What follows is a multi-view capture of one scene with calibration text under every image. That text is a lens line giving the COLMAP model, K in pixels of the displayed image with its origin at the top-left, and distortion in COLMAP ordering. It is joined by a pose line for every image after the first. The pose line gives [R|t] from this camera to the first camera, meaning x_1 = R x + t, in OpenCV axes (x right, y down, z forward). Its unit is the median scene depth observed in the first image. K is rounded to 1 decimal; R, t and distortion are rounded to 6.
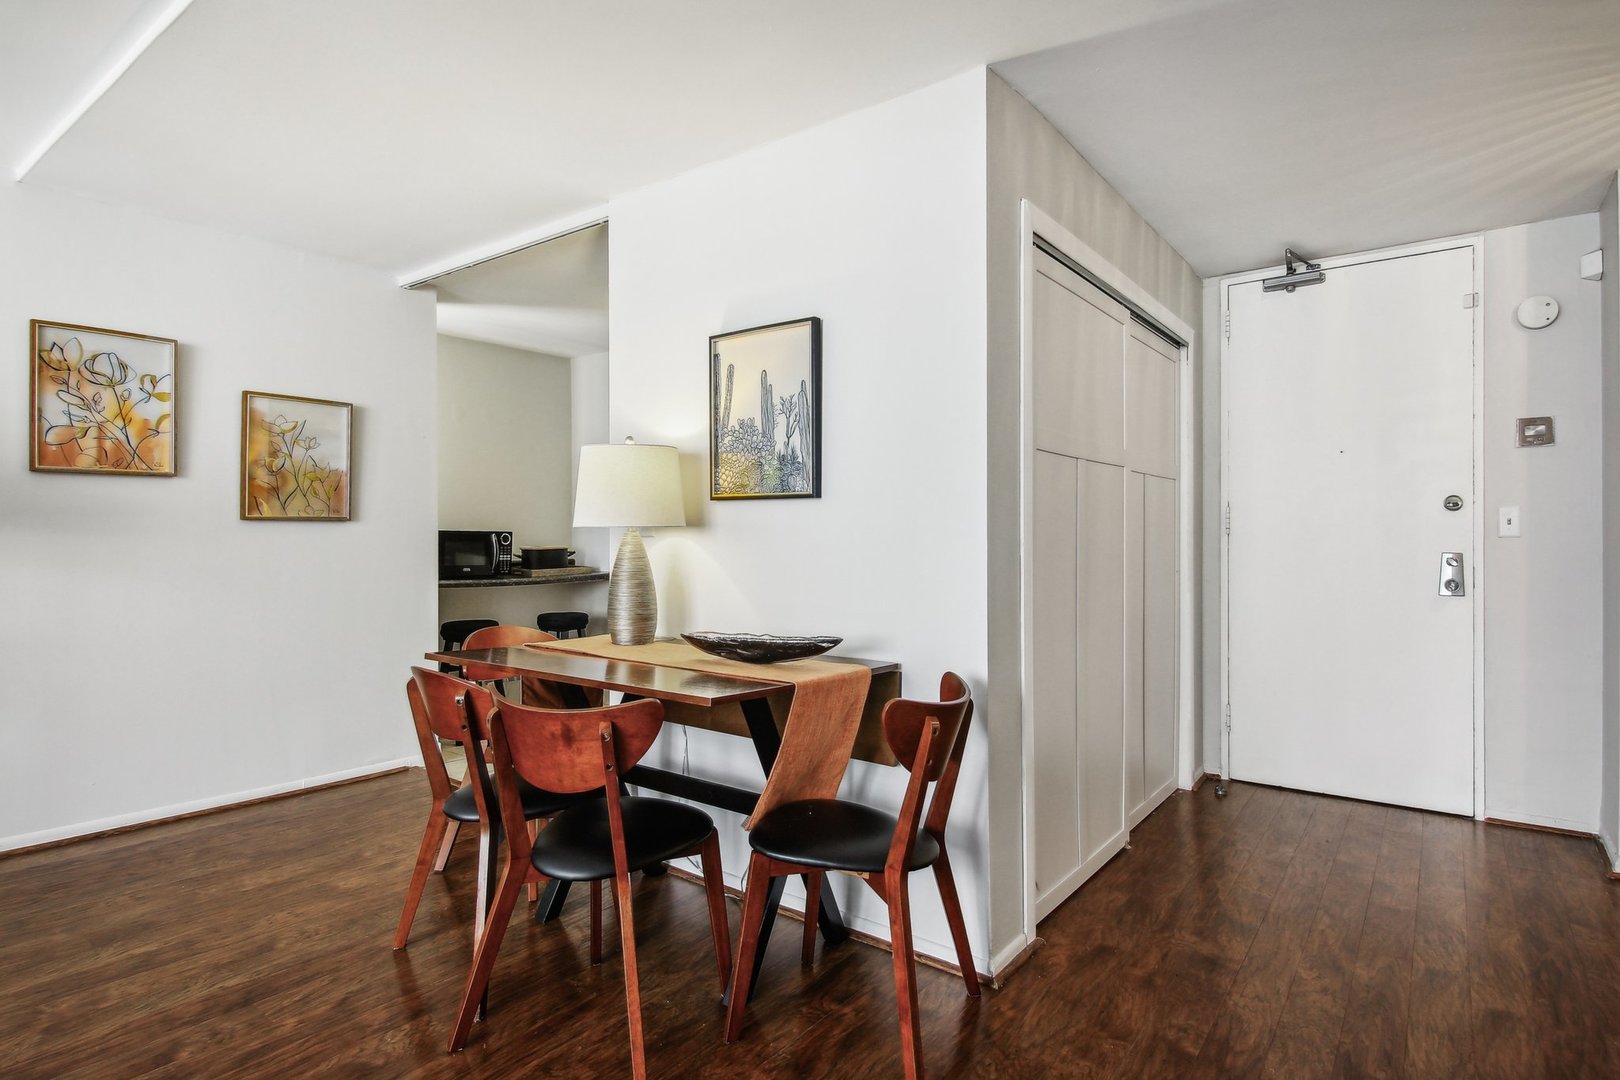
lens RADIAL K [[882.9, 0, 792.2], [0, 882.9, 531.6], [0, 0, 1]] dist [0.010569, 0.000135]
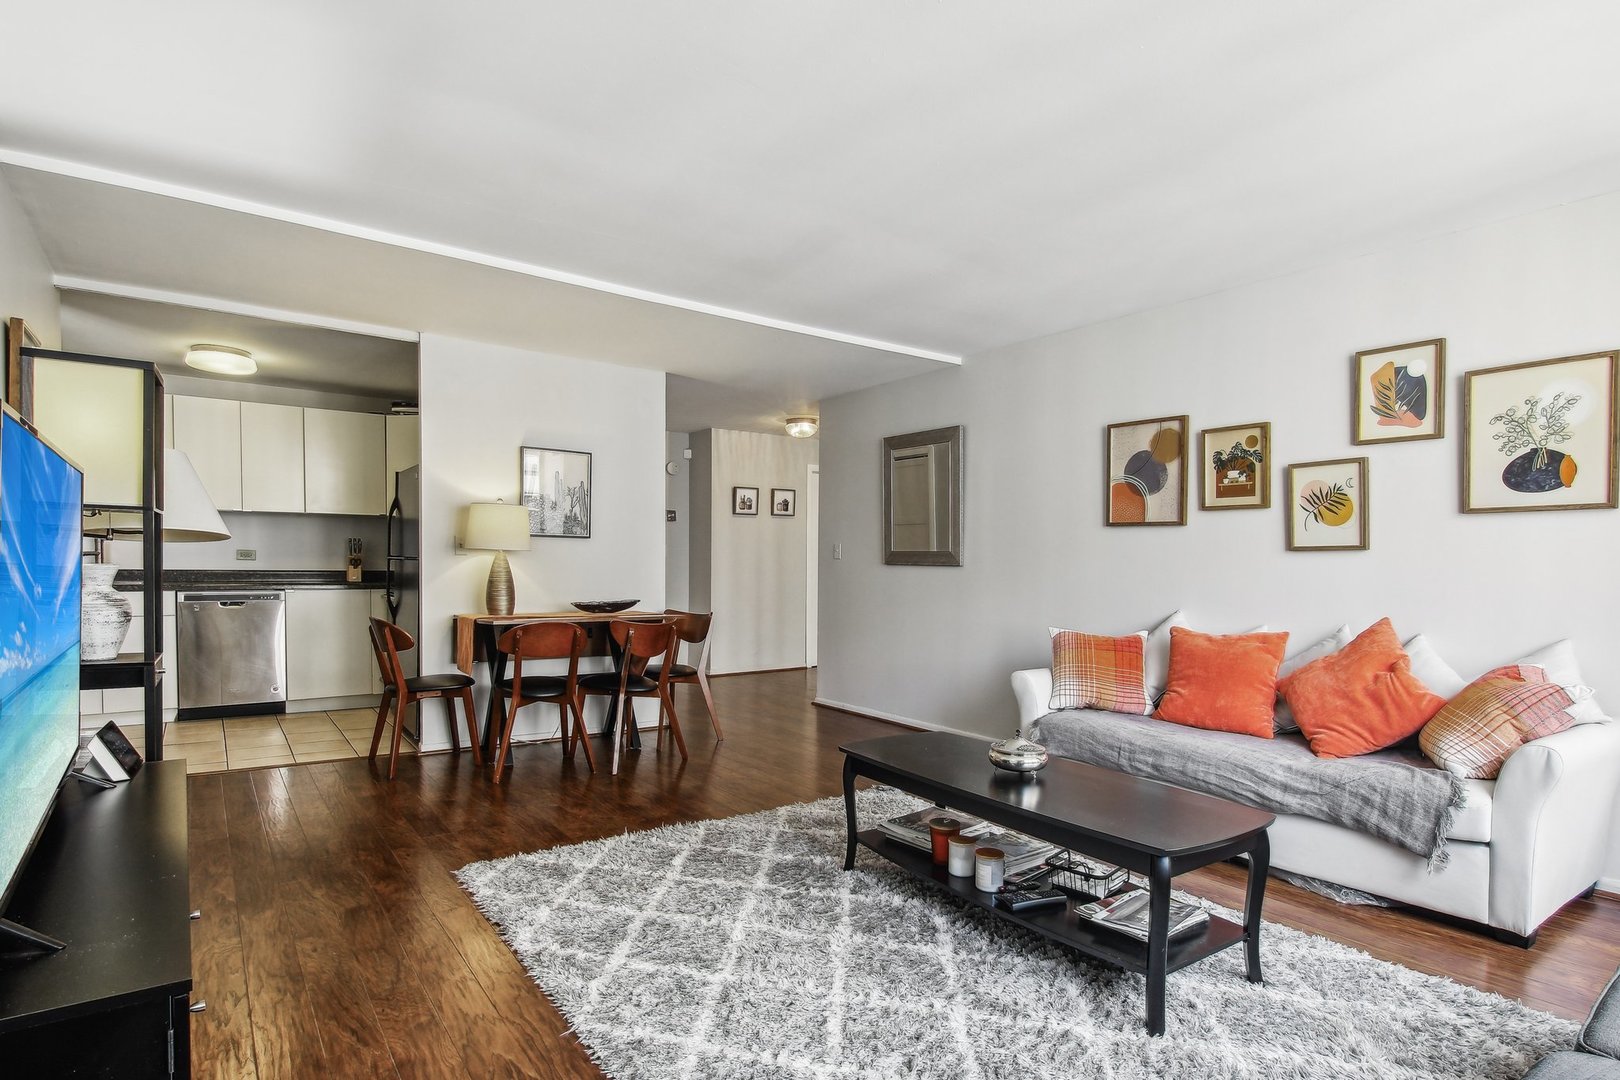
lens RADIAL K [[839.2, 0, 812.5], [0, 839.2, 610.3], [0, 0, 1]] dist [-0.001474, -0.000577]
pose [[0.288038, -0.053401, 0.956129, -1.401994], [-0.020566, 0.997869, 0.061928, -0.001545], [-0.957398, -0.037501, 0.286326, -0.073328]]
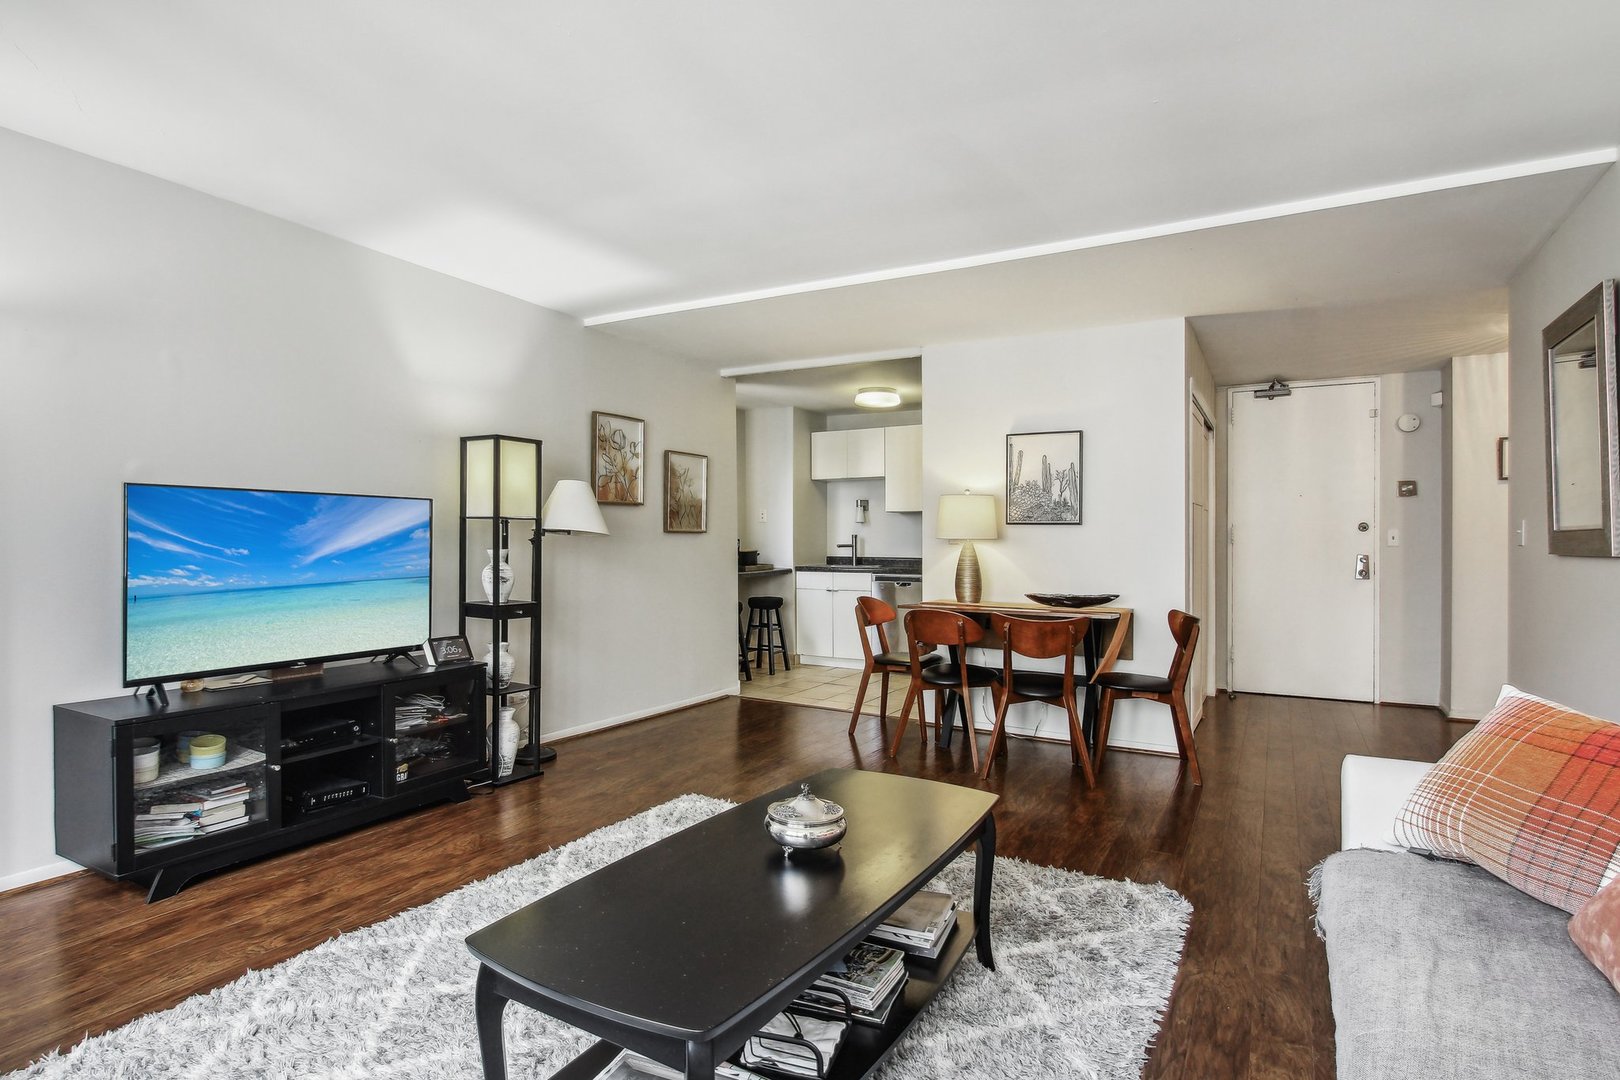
lens RADIAL K [[857.0, 0, 810.0], [0, 857.0, 540.0], [0, 0, 1]] dist [0.023457, -0.000890]
pose [[0.989681, 0.004602, 0.143211, -0.658278], [-0.005225, 0.999978, 0.003978, -0.007618], [-0.143190, -0.004685, 0.989684, -0.609477]]
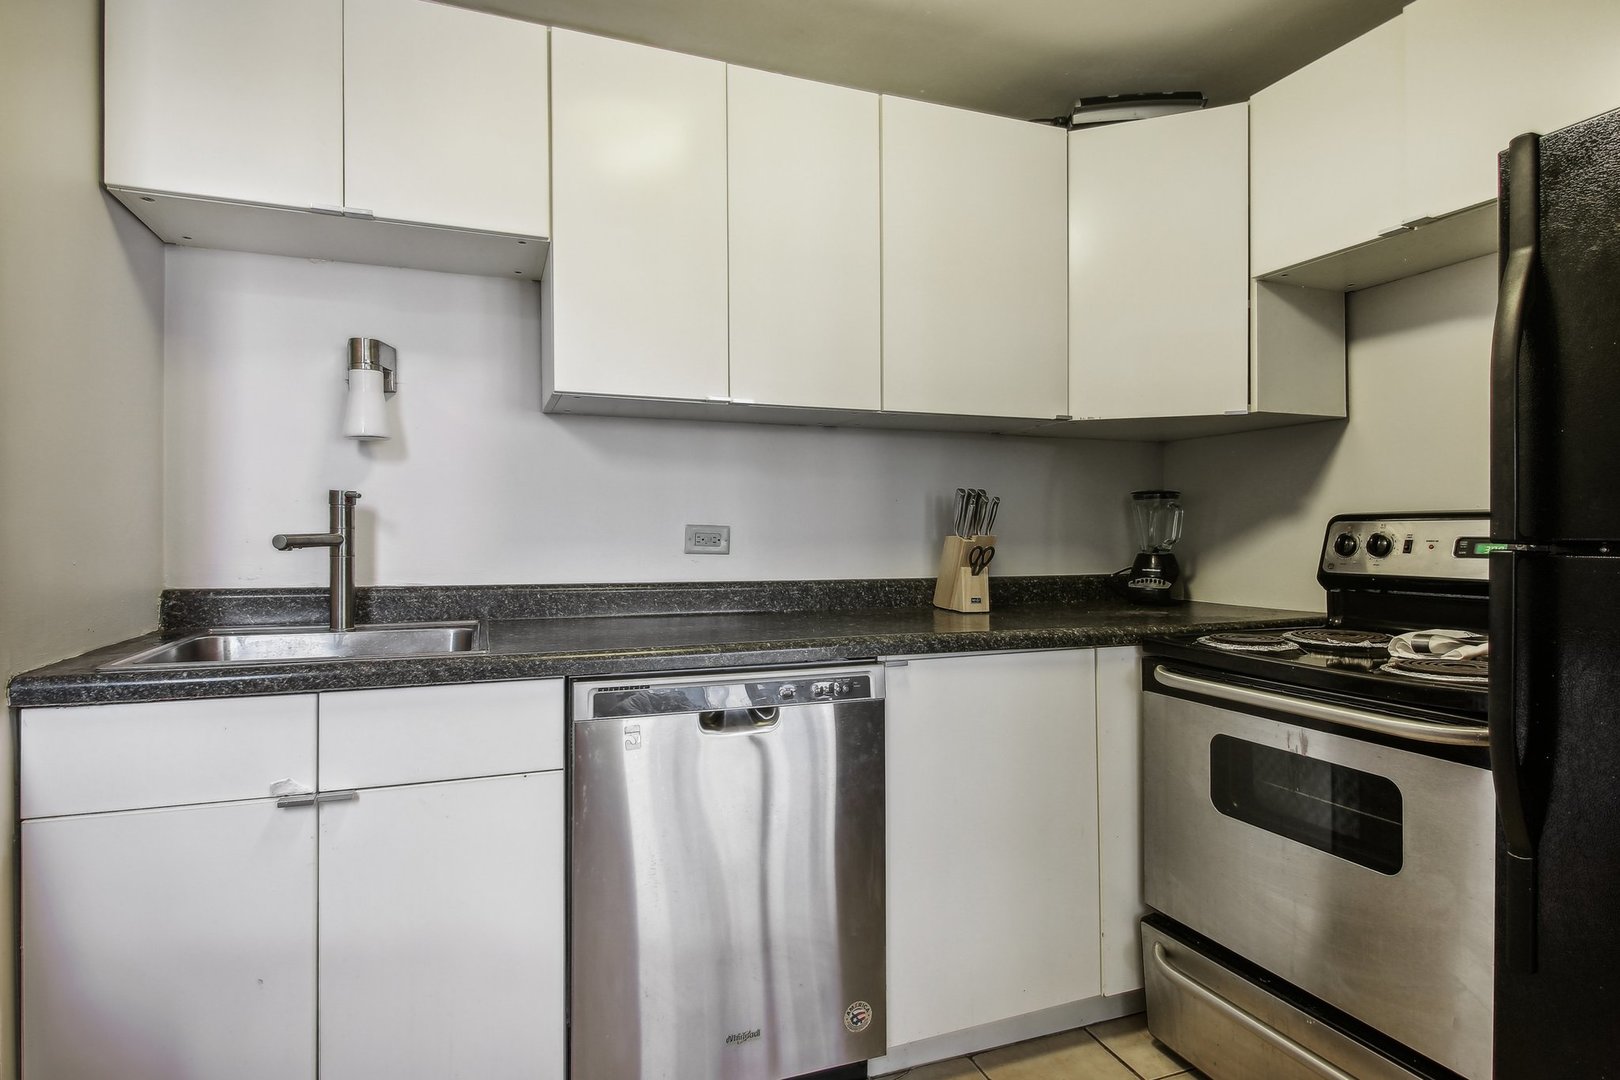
lens RADIAL K [[843.4, 0, 799.2], [0, 843.4, 527.9], [0, 0, 1]] dist [-0.003710, -0.001848]
pose [[0.532146, 0.008645, 0.846609, -0.482553], [-0.008801, 0.999950, -0.004679, 0.011148], [-0.846607, -0.004961, 0.532195, 1.278563]]
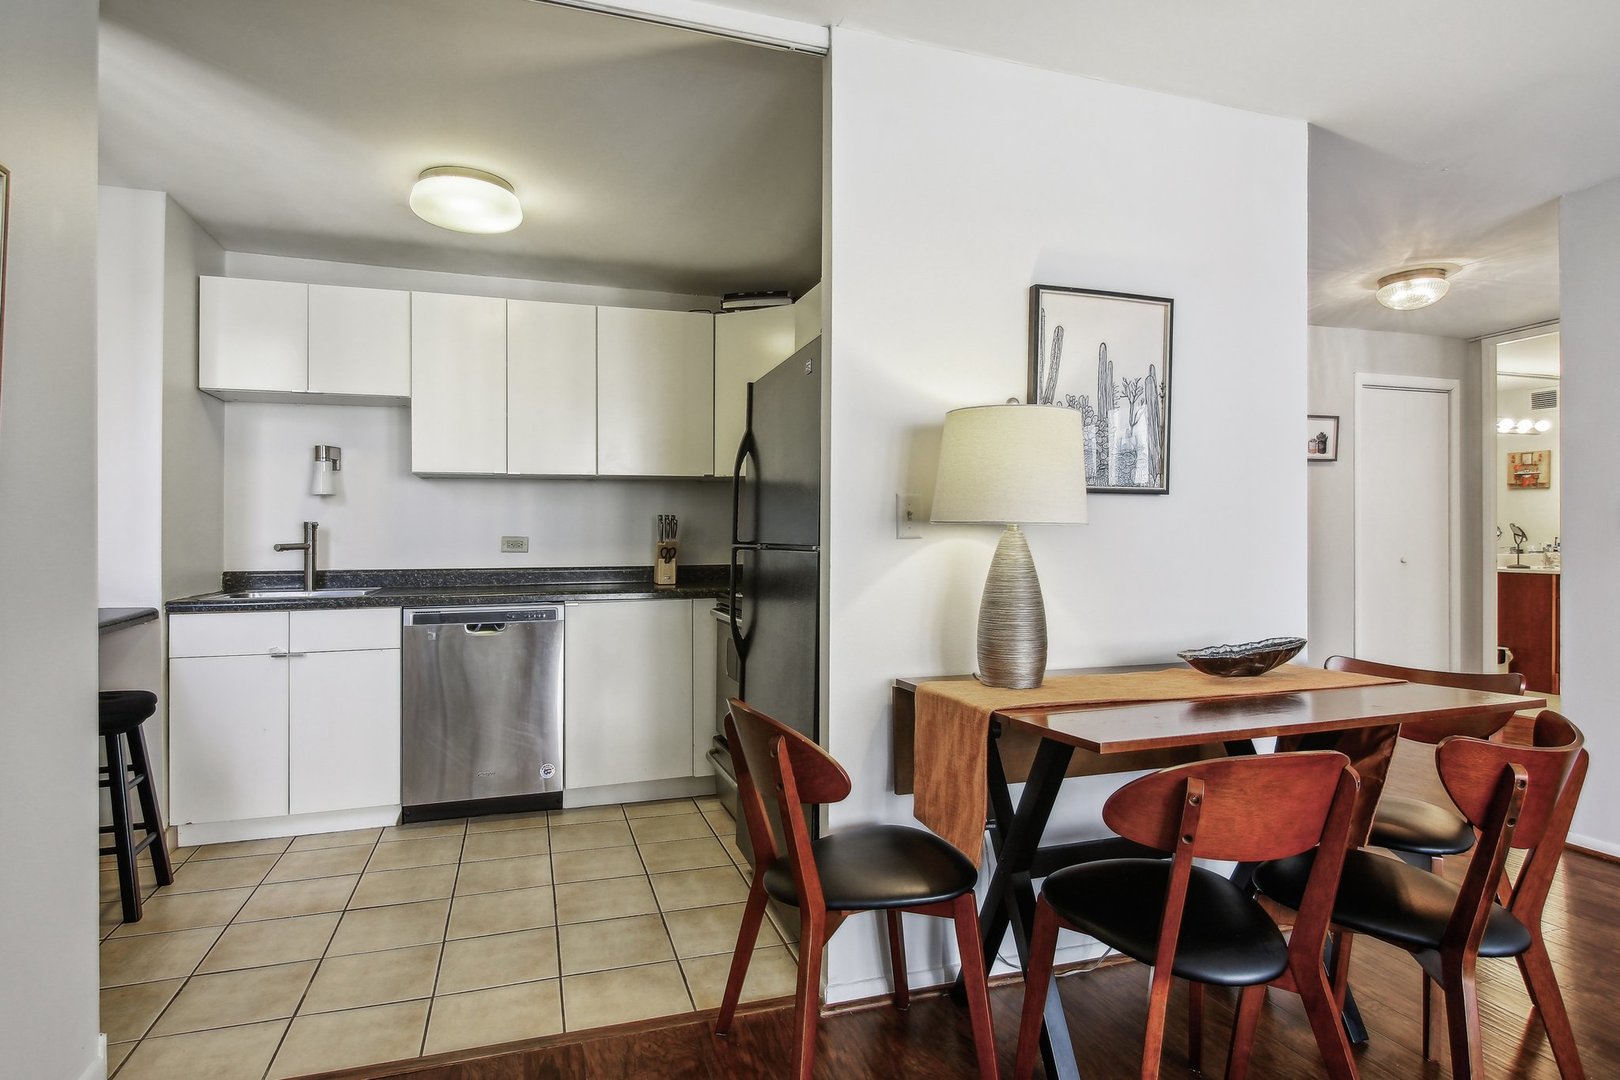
lens RADIAL K [[844.8, 0, 812.7], [0, 844.8, 519.8], [0, 0, 1]] dist [-0.000030, -0.002074]
pose [[0.557493, 0.016410, 0.830019, -0.729862], [-0.001408, 0.999822, -0.018821, 0.004087], [-0.830180, 0.009324, 0.557417, 0.656725]]
